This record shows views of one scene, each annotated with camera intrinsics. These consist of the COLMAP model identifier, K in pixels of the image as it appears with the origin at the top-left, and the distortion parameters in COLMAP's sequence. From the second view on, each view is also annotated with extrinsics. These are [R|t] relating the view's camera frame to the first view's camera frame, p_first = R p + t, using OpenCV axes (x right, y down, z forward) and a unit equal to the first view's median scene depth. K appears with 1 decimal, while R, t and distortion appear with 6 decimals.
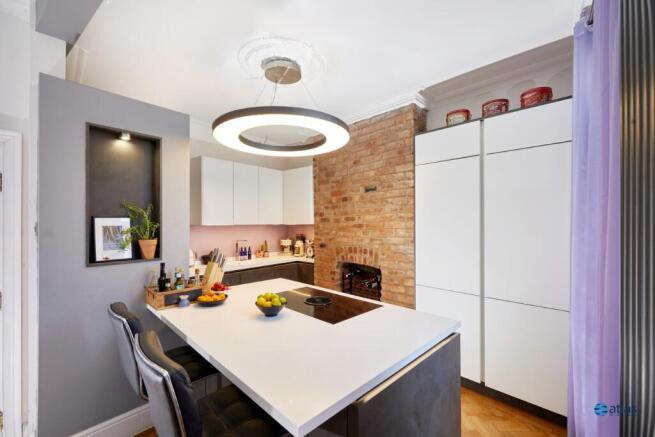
lens RADIAL K [[280.8, 0, 328.8], [0, 280.8, 220.5], [0, 0, 1]] dist [-0.000619, -0.000029]
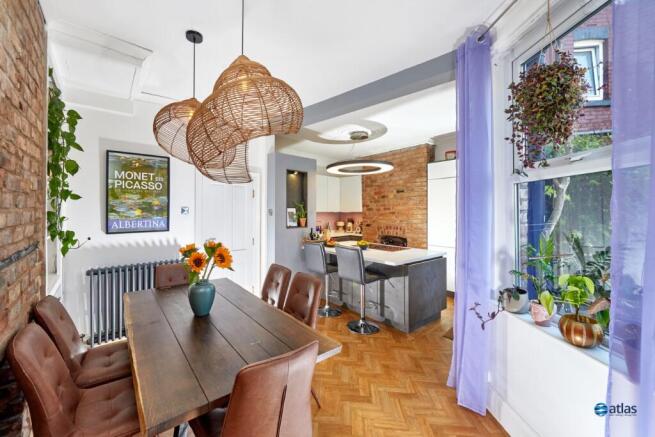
lens RADIAL K [[263.8, 0, 316.3], [0, 263.8, 207.7], [0, 0, 1]] dist [0.000377, 0.000038]
pose [[0.994394, 0.003623, -0.105677, -0.194611], [-0.004161, 0.999979, -0.004872, -0.002781], [0.105657, 0.005284, 0.994389, -0.659571]]
